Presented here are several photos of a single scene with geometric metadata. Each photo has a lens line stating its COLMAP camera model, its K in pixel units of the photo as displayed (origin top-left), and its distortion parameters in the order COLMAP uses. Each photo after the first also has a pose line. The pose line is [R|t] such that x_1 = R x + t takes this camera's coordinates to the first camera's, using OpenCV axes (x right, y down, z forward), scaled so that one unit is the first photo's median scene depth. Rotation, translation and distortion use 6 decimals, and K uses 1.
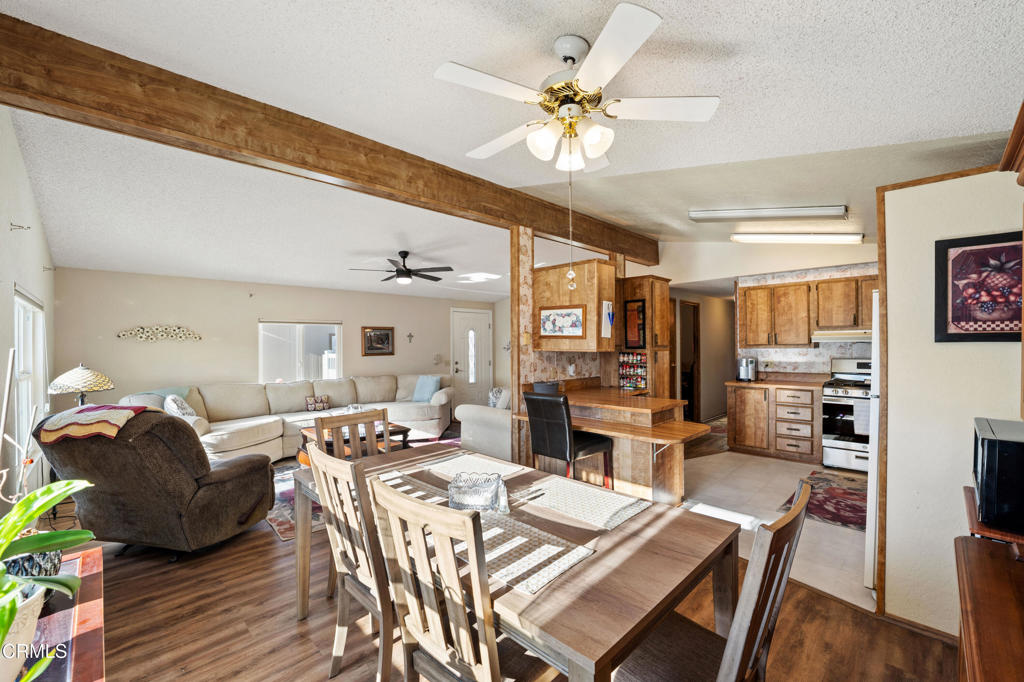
lens RADIAL K [[416.9, 0, 509.6], [0, 416.9, 343.4], [0, 0, 1]] dist [-0.000326, -0.000015]
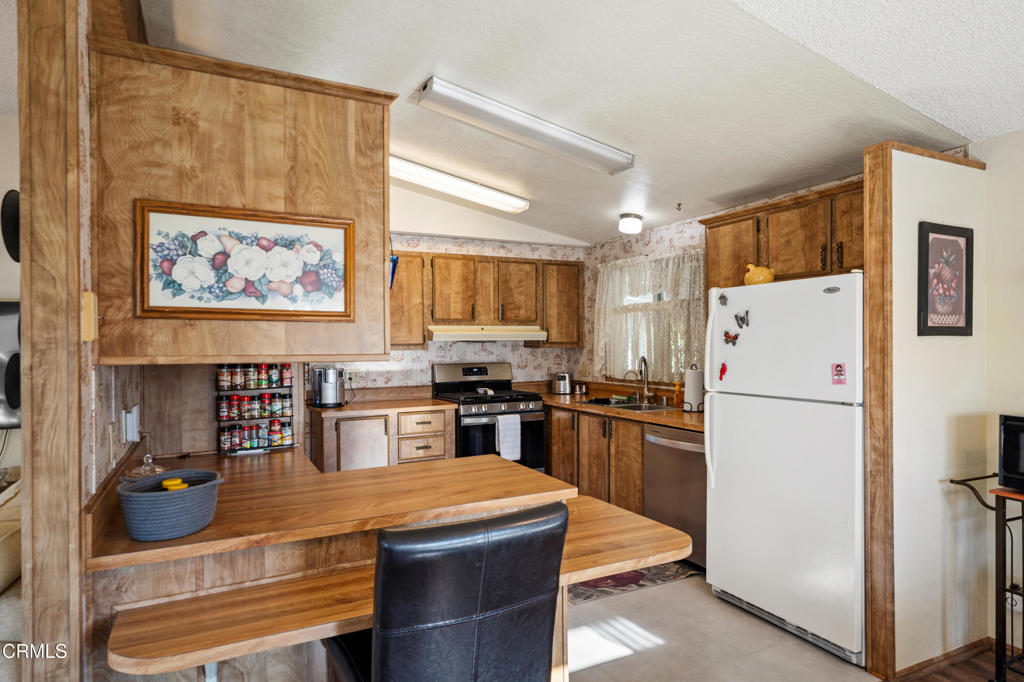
lens RADIAL K [[599.6, 0, 509.7], [0, 599.6, 344.7], [0, 0, 1]] dist [-0.006767, -0.000663]
pose [[0.317721, 0.000785, 0.948184, -0.182415], [0.003796, 0.999991, -0.002100, 0.005929], [-0.948177, 0.004266, 0.317715, 0.572695]]
